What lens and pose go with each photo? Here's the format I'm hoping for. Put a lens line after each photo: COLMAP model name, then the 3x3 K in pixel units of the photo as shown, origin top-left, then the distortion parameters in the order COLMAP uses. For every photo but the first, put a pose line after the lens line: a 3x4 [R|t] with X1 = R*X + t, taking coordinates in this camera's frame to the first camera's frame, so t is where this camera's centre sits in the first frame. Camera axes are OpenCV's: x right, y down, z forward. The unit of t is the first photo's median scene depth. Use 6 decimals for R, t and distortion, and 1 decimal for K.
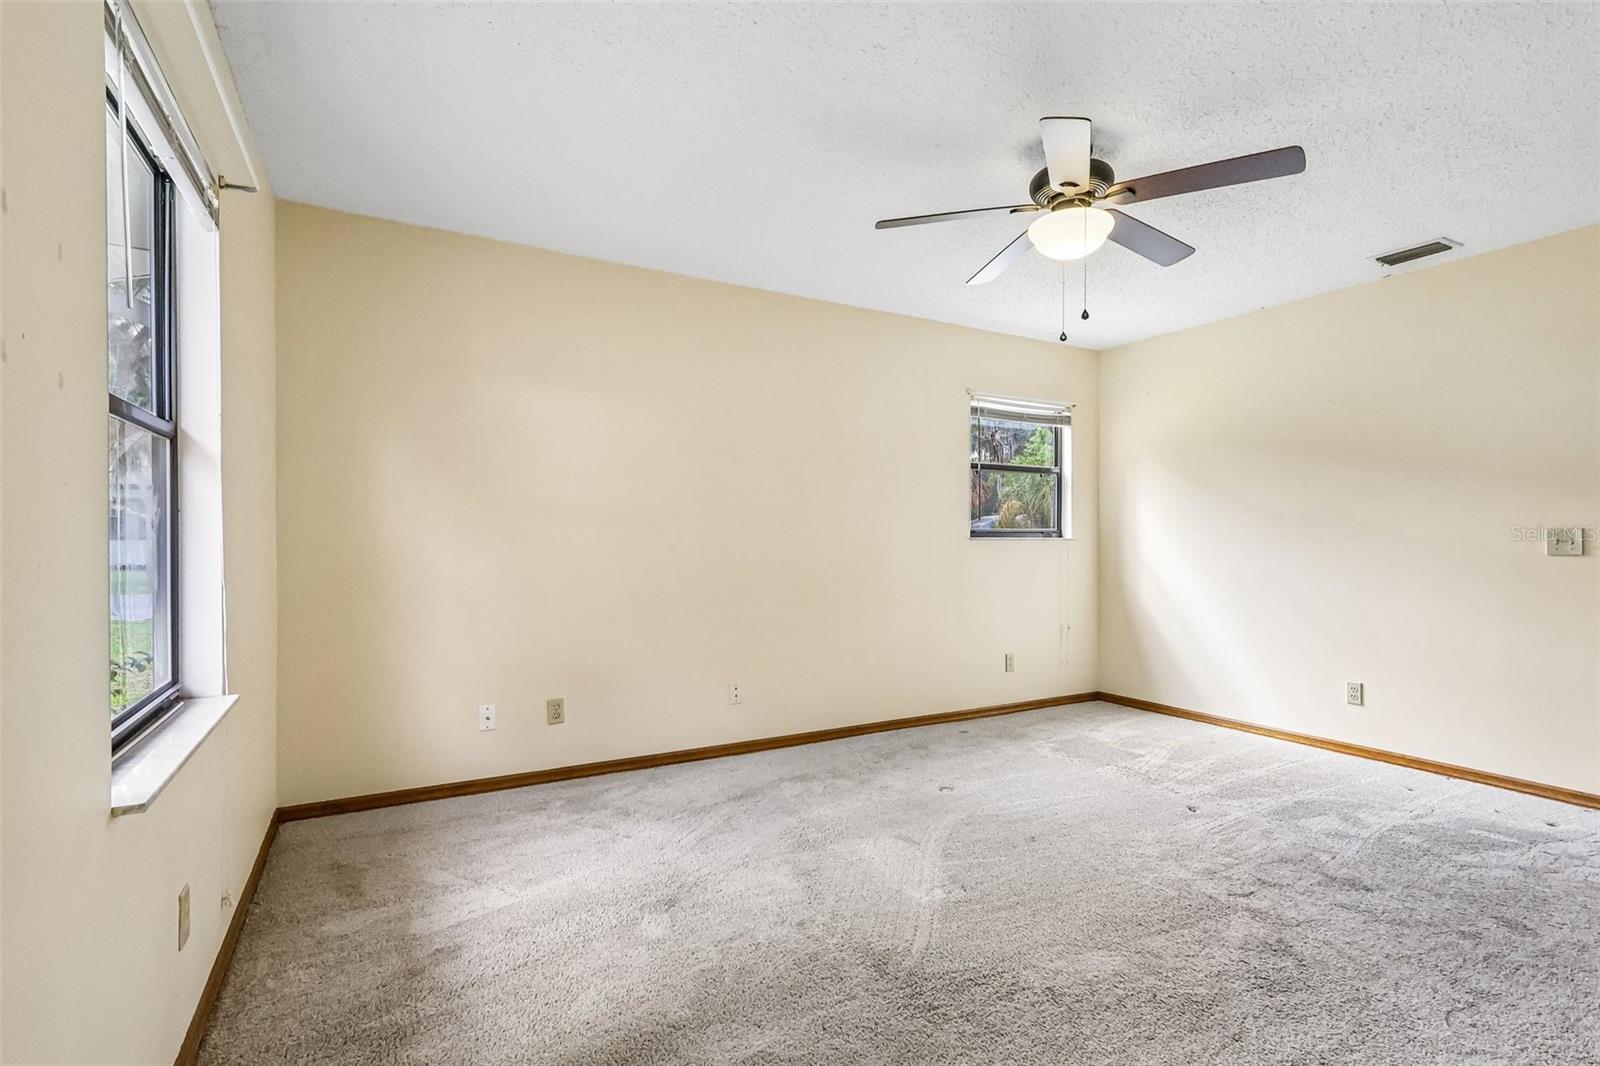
lens RADIAL K [[742.8, 0, 800.0], [0, 742.8, 533.0], [0, 0, 1]] dist [-0.041085, 0.000148]
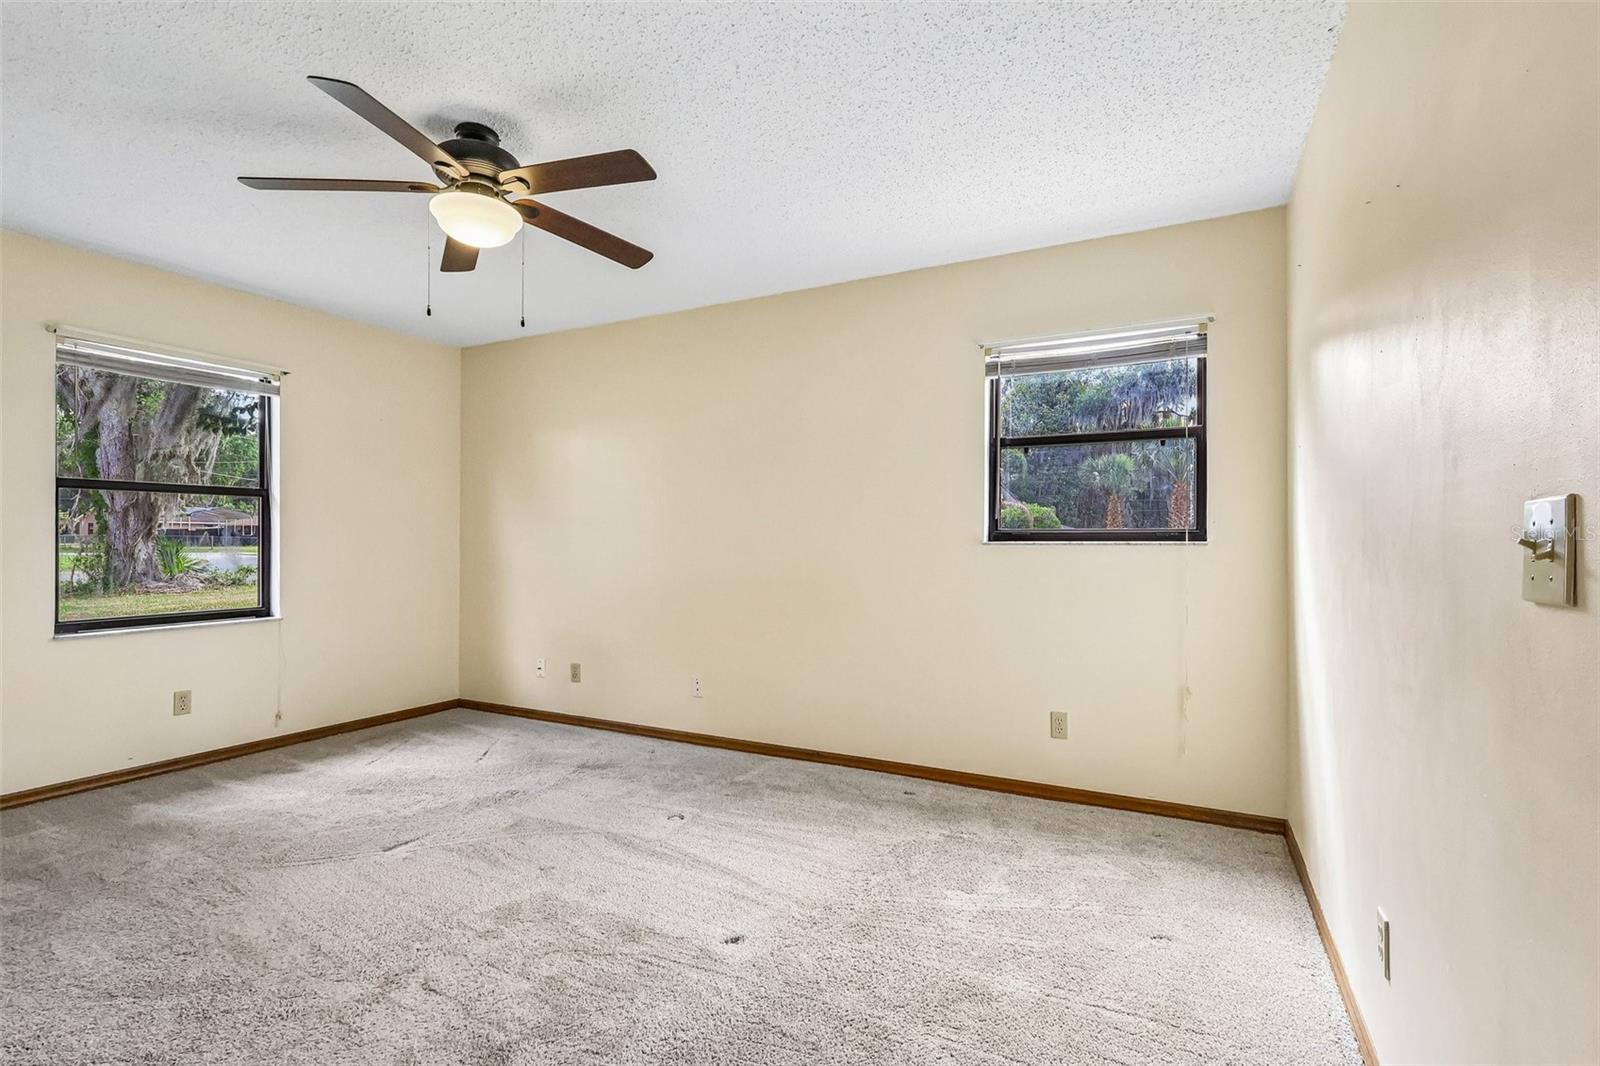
lens RADIAL K [[748.4, 0, 804.7], [0, 748.4, 531.6], [0, 0, 1]] dist [0.004361, 0.001067]
pose [[0.550000, -0.019663, -0.834933, 0.905075], [0.003628, 0.999770, -0.021156, 0.014198], [0.835157, 0.008607, 0.549945, 0.524952]]
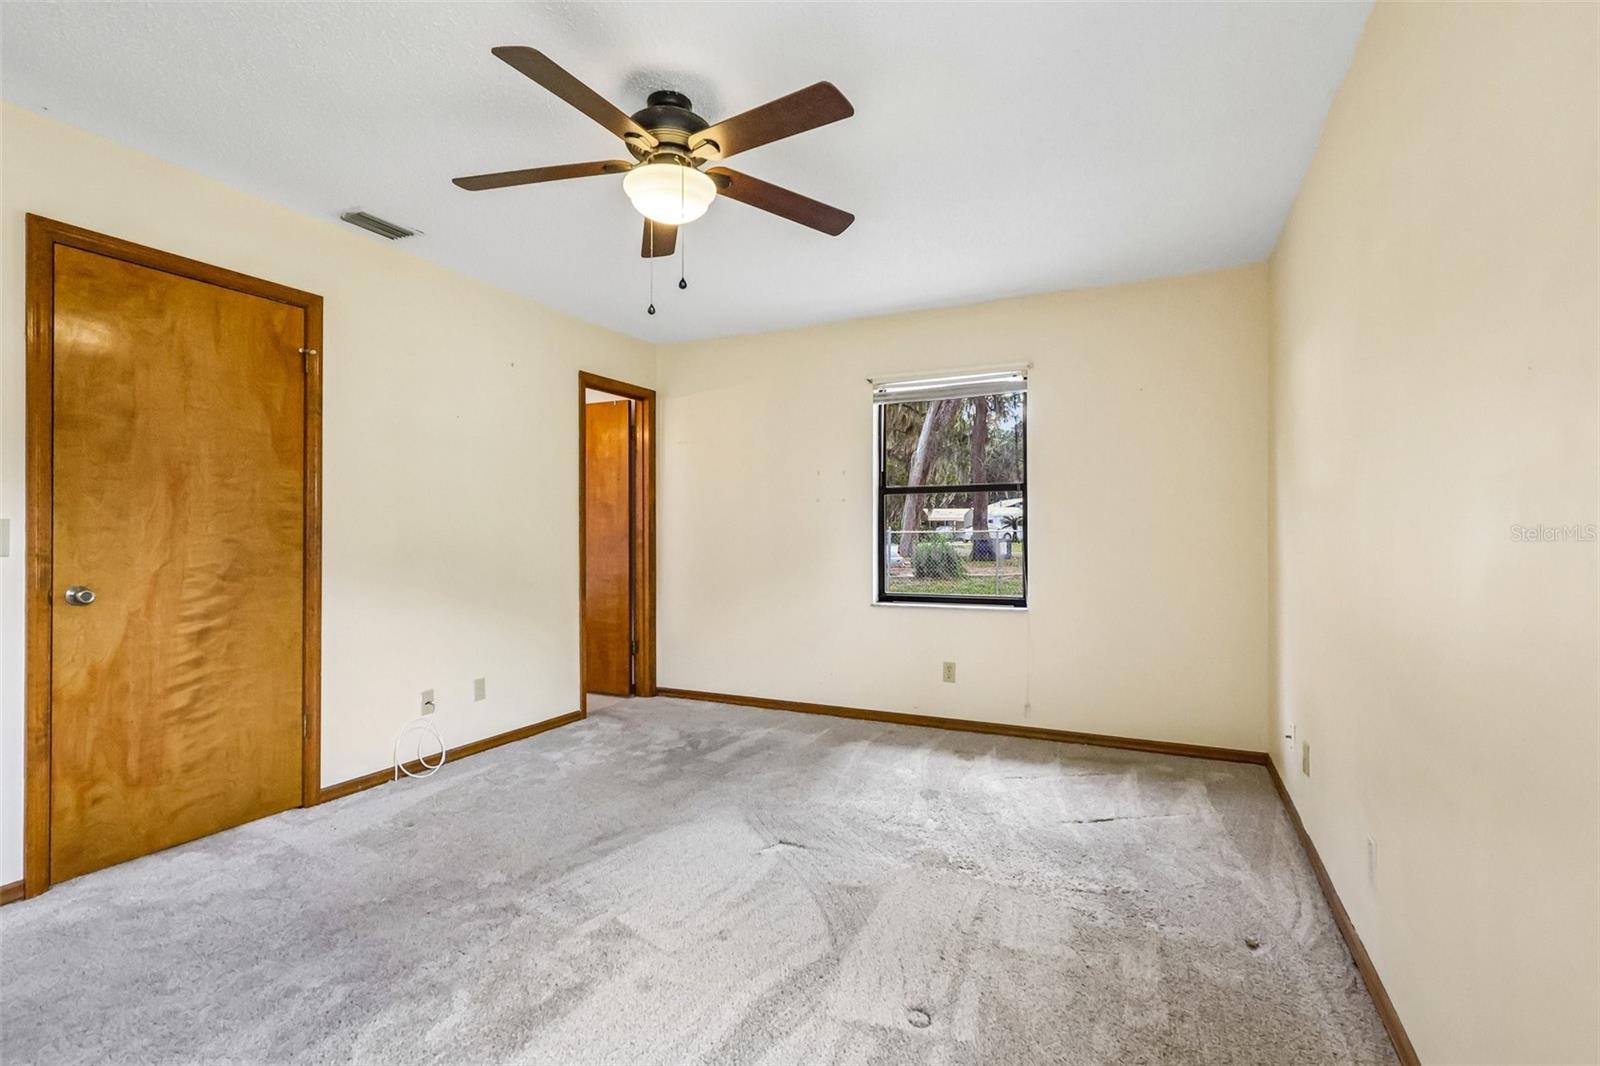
lens RADIAL K [[748.4, 0, 804.7], [0, 748.4, 531.6], [0, 0, 1]] dist [0.004361, 0.001067]
pose [[-0.812995, -0.009790, -0.582189, 0.491480], [-0.006795, 0.999950, -0.007326, 0.009545], [0.582231, -0.002000, -0.813021, 1.173232]]
